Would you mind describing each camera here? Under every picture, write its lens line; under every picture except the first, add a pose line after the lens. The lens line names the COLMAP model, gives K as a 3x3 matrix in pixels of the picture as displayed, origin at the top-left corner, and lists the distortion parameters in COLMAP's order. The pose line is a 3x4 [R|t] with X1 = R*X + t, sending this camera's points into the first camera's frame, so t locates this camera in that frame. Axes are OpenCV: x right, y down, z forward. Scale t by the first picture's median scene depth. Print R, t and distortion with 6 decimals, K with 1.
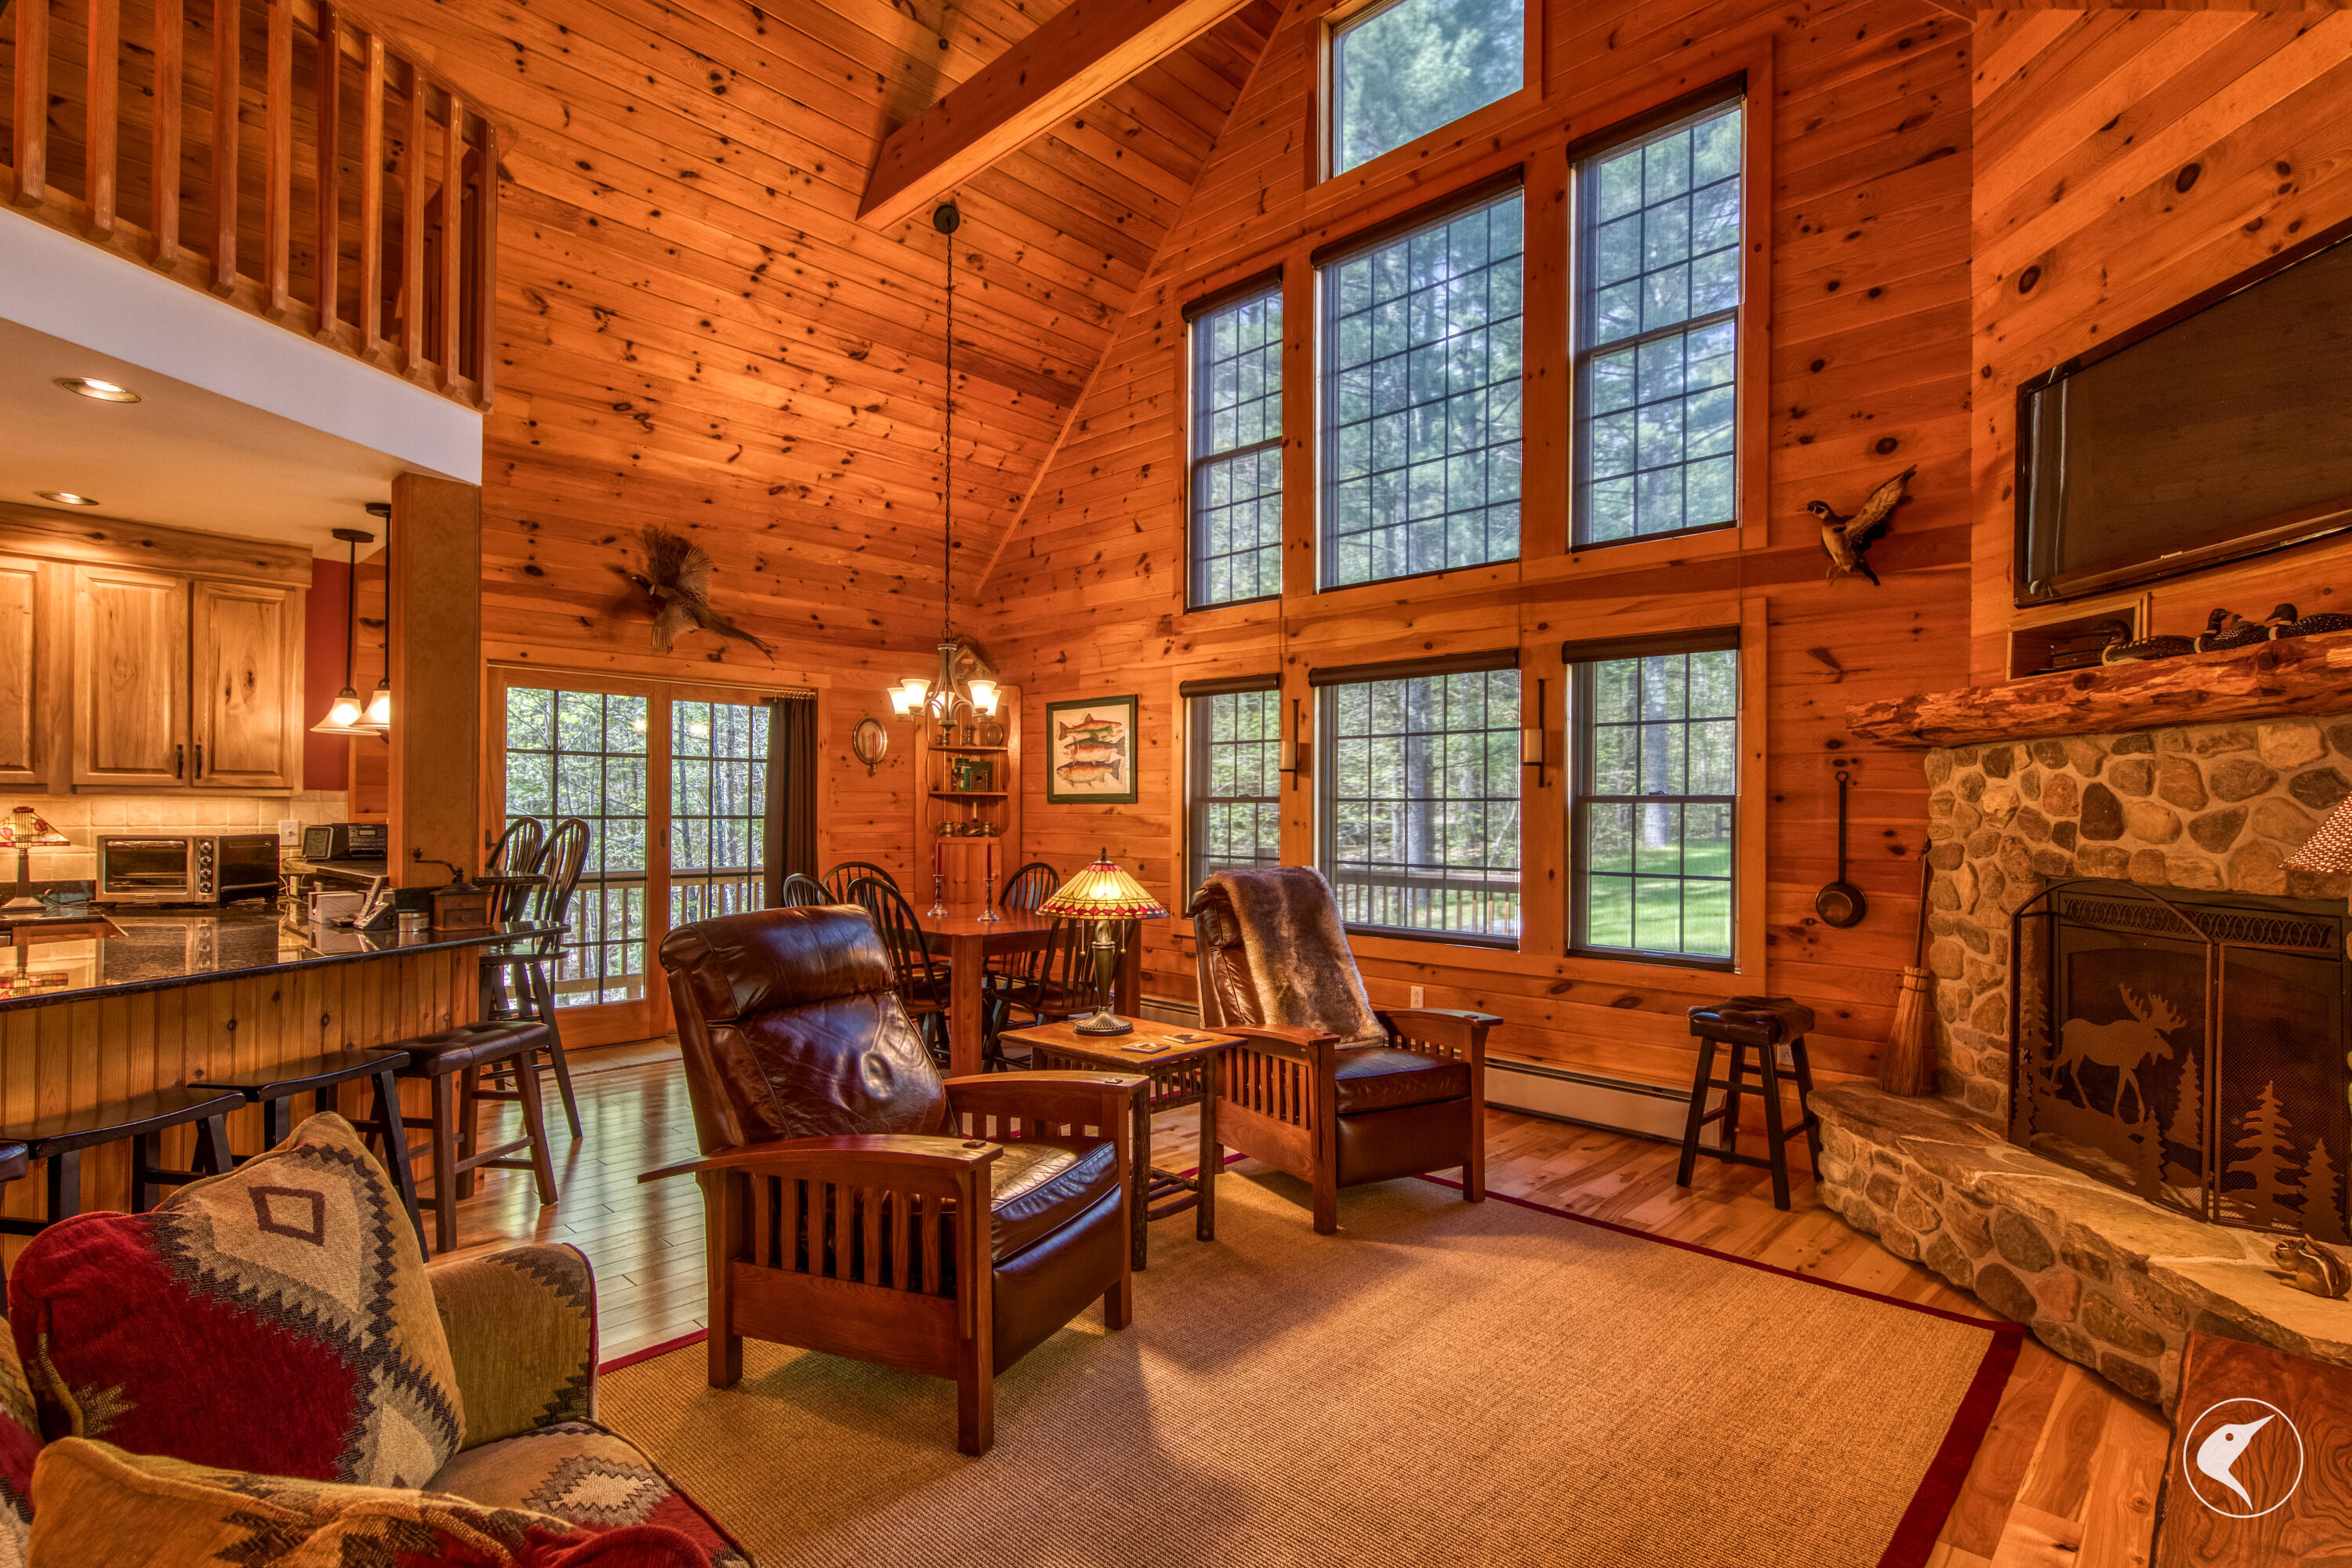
lens RADIAL K [[1147.6, 0, 1236.1], [0, 1147.6, 805.5], [0, 0, 1]] dist [0.015904, -0.011571]
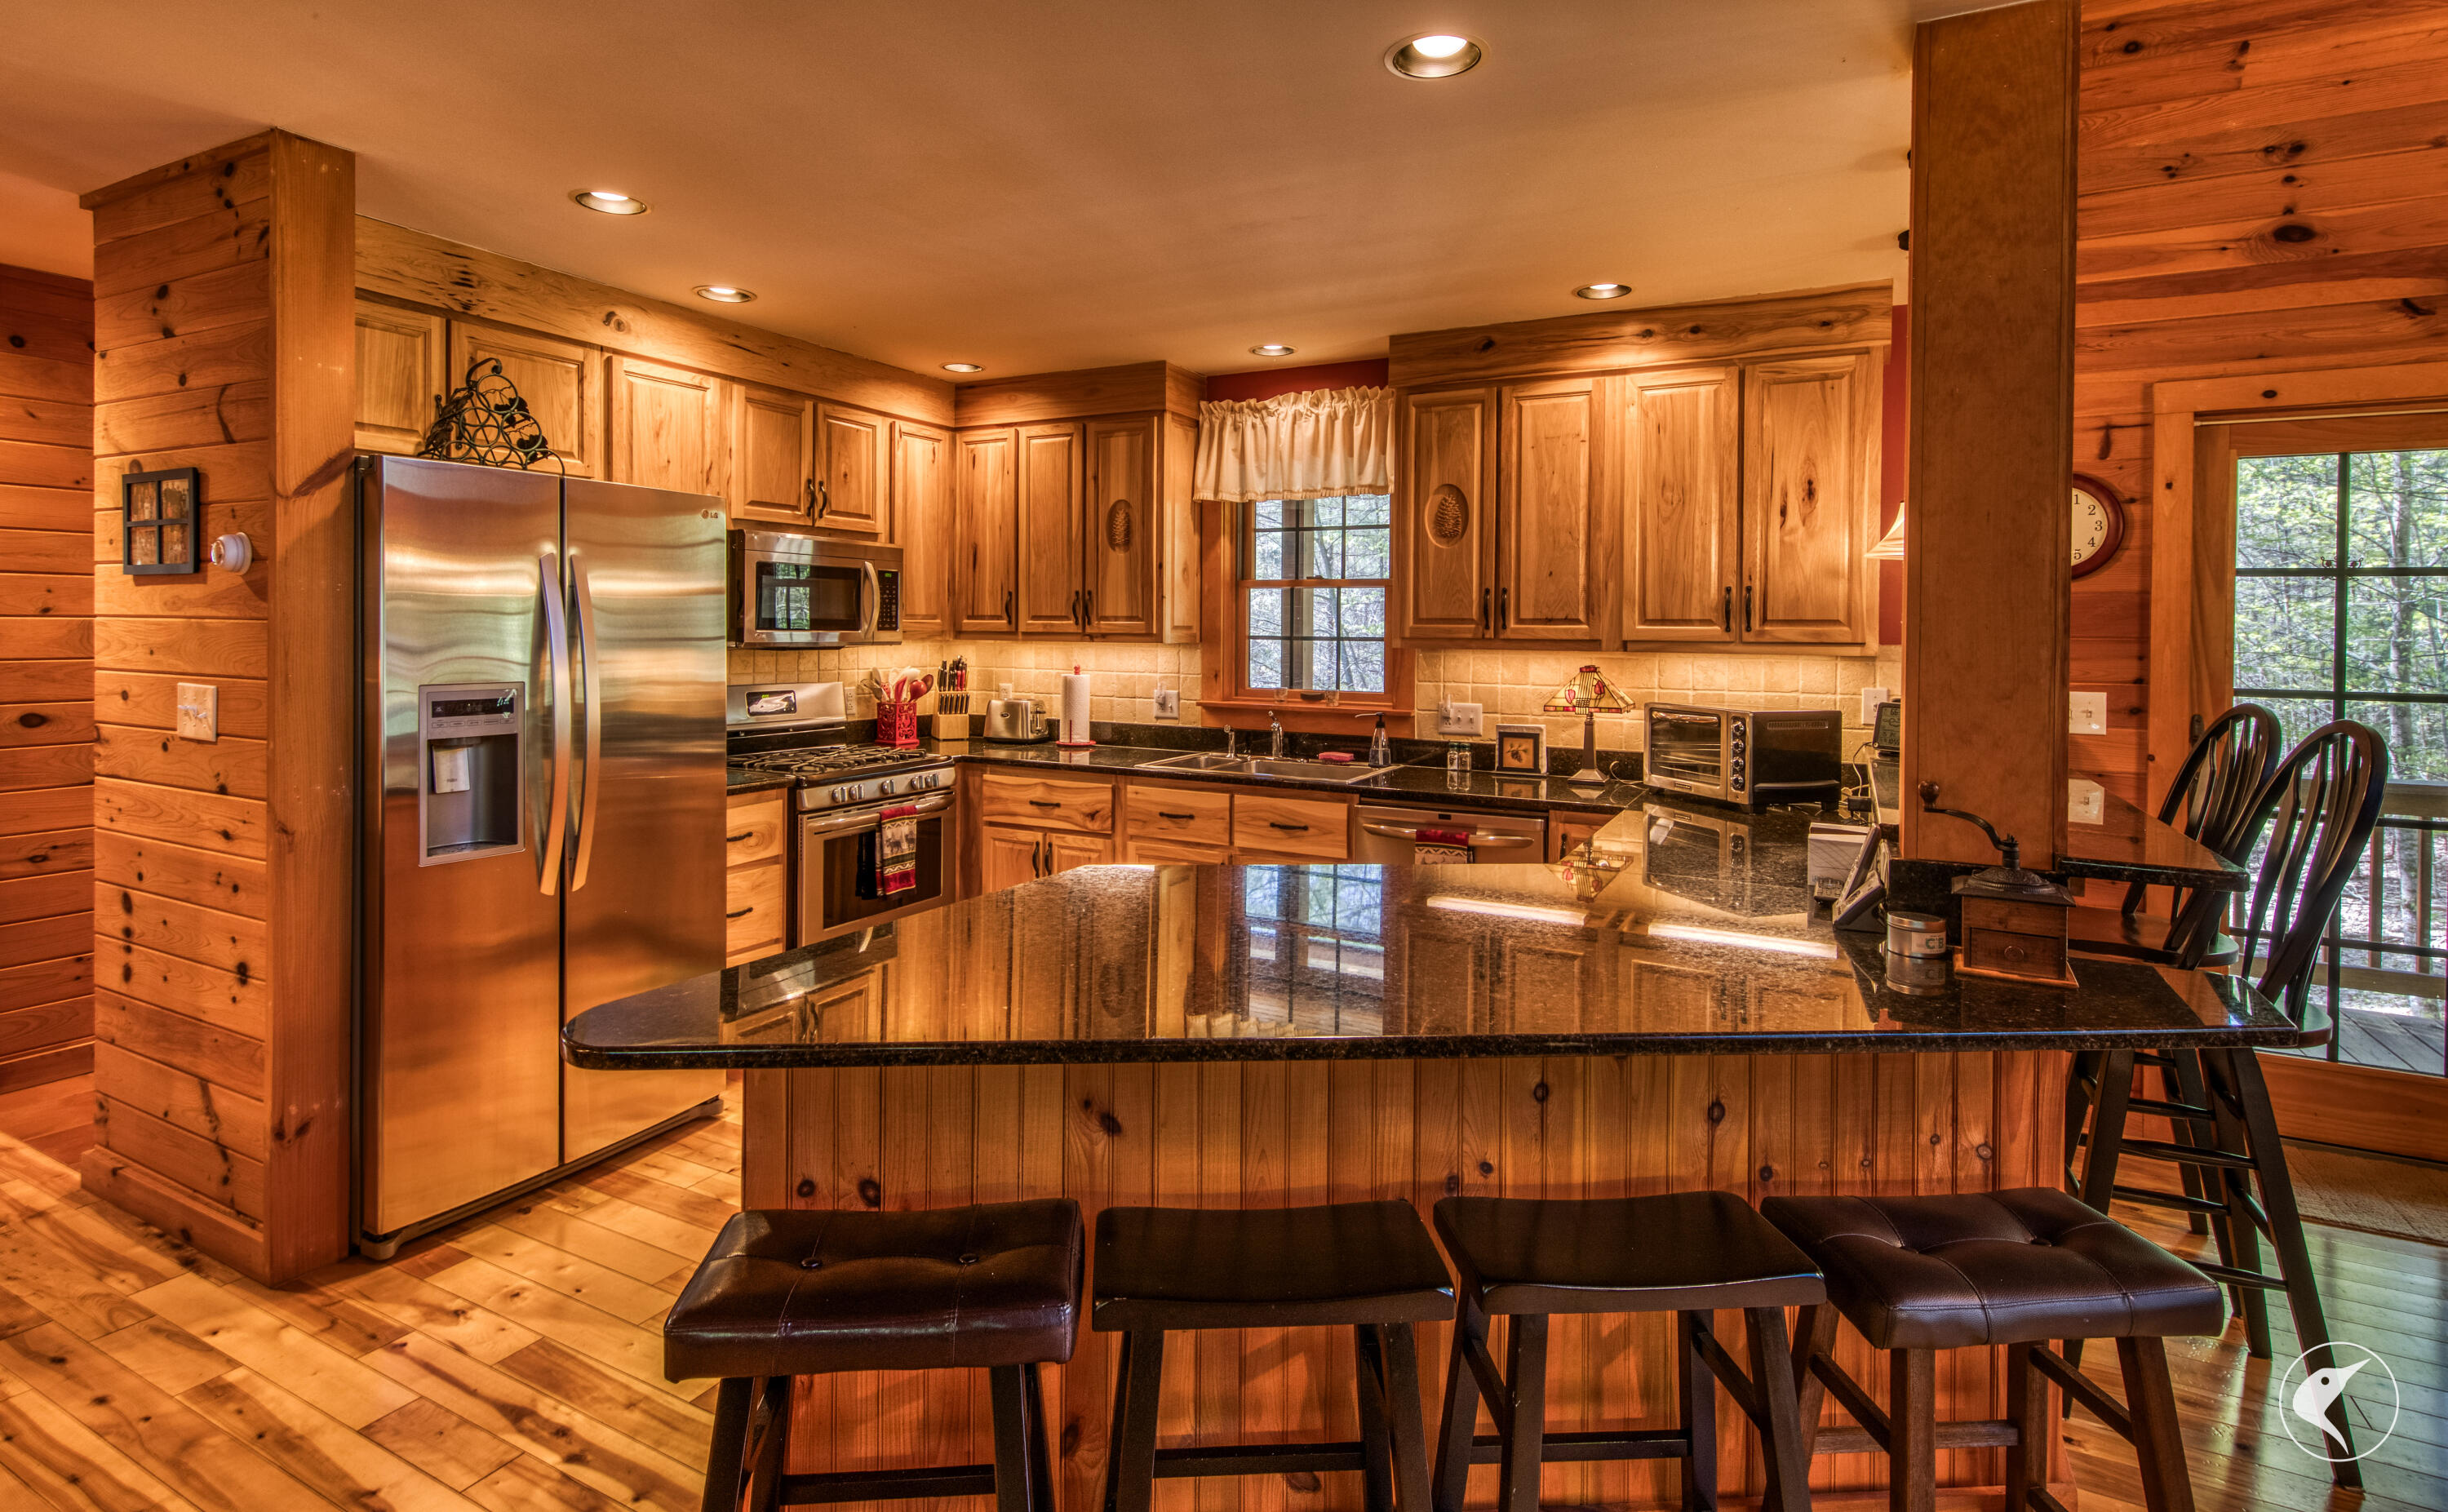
lens RADIAL K [[1161.0, 0, 1255.2], [0, 1161.0, 641.5], [0, 0, 1]] dist [0.012974, -0.003242]
pose [[0.247032, 0.007760, -0.968976, -0.204357], [-0.004122, 0.999967, 0.006957, -0.017001], [0.968999, 0.002275, 0.247056, 0.410419]]
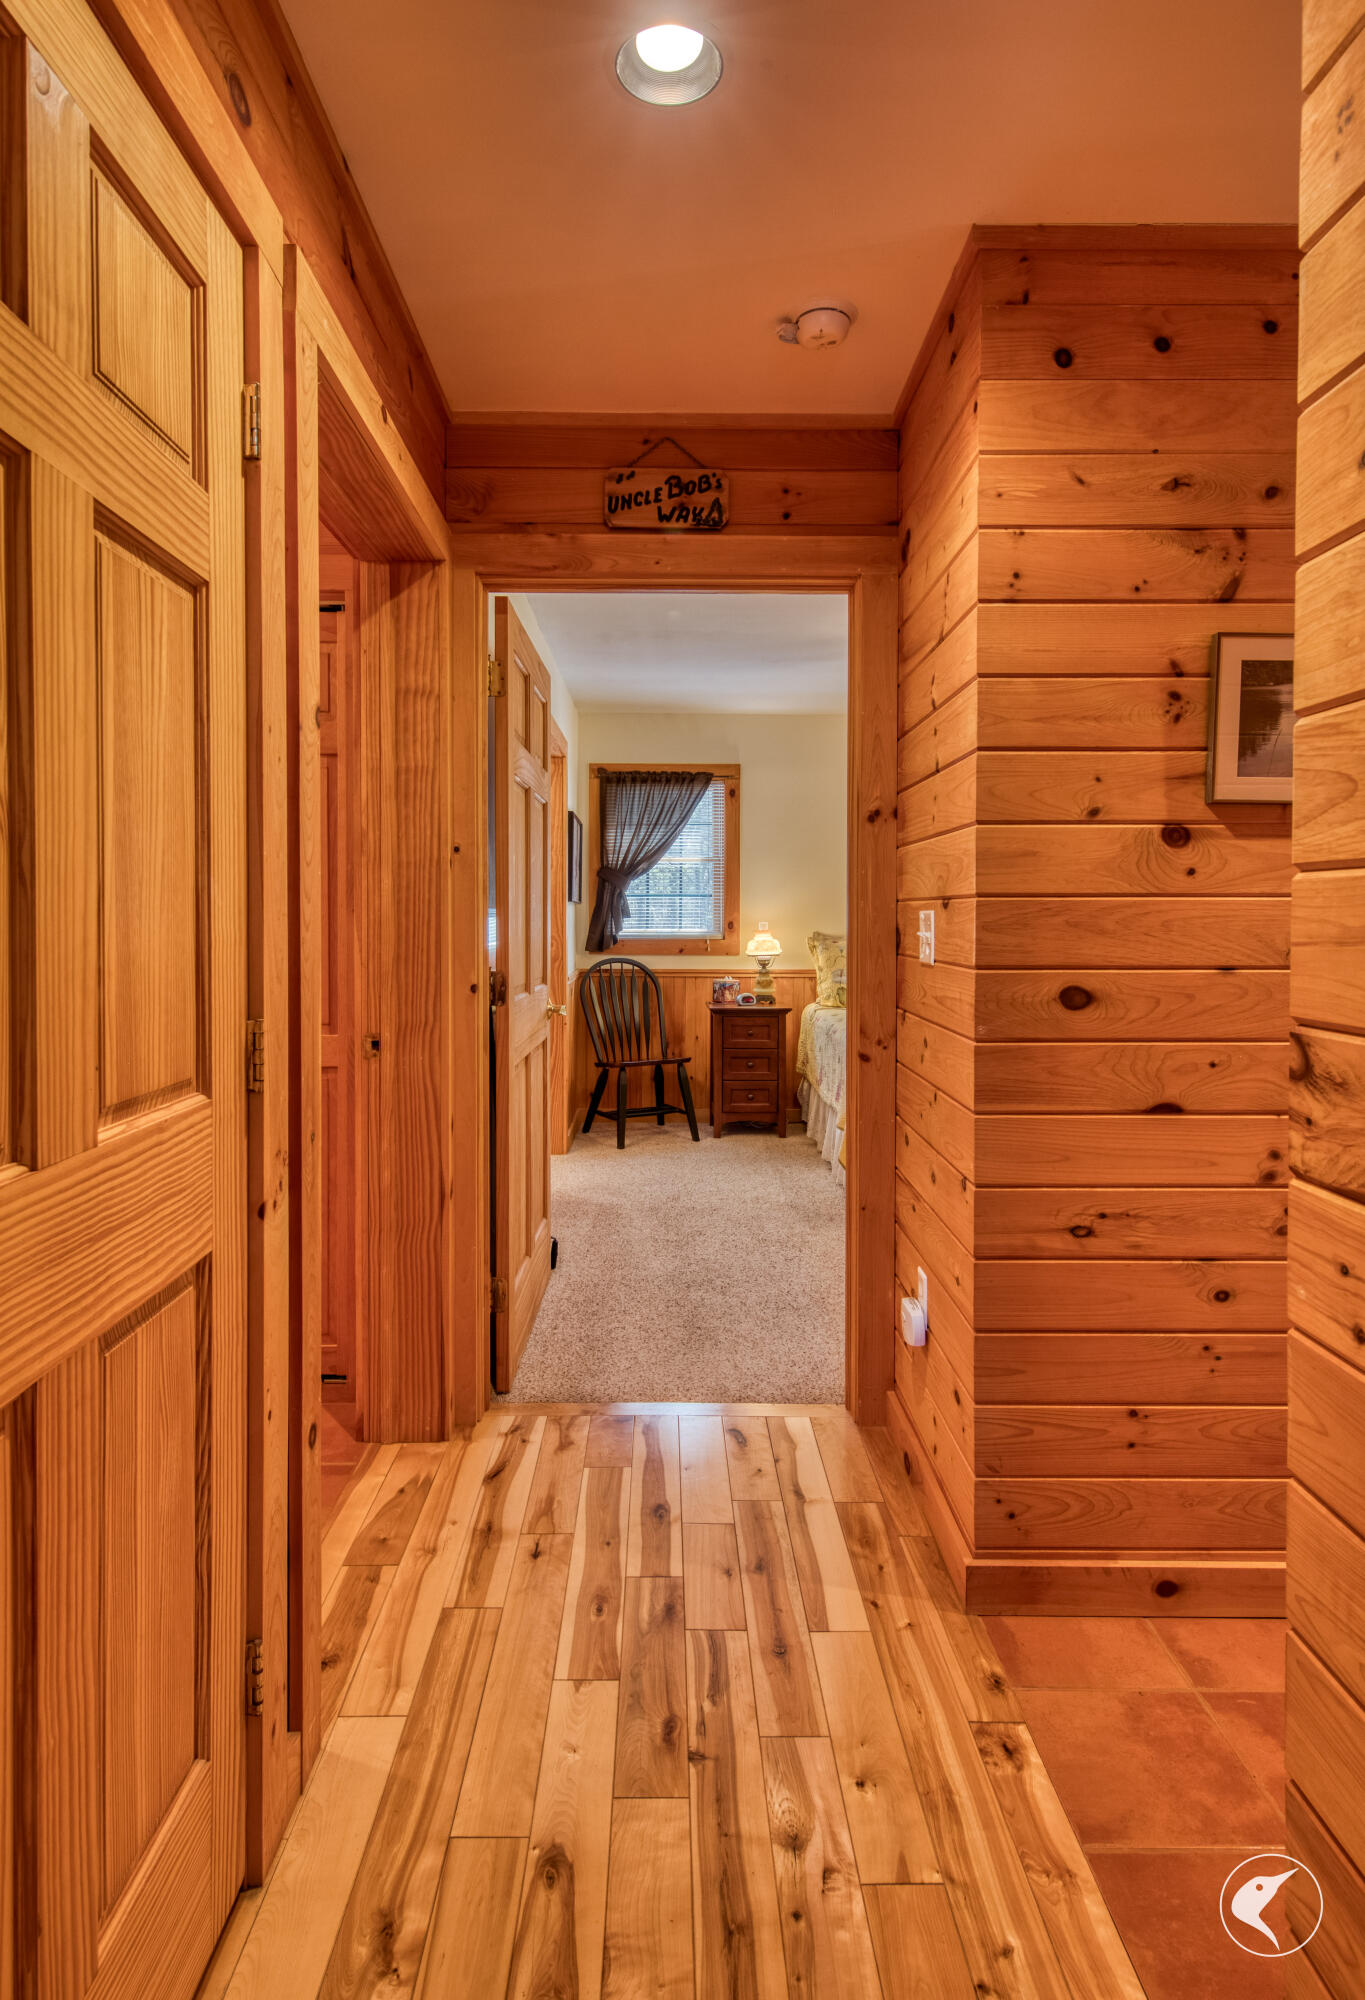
lens RADIAL K [[1096.0, 0, 716.7], [0, 1096.0, 929.2], [0, 0, 1]] dist [0.010577, -0.000736]
pose [[-0.724429, 0.005177, -0.689330, -0.638300], [-0.004262, 0.999919, 0.011990, 0.005946], [0.689336, 0.011624, -0.724348, 0.113429]]
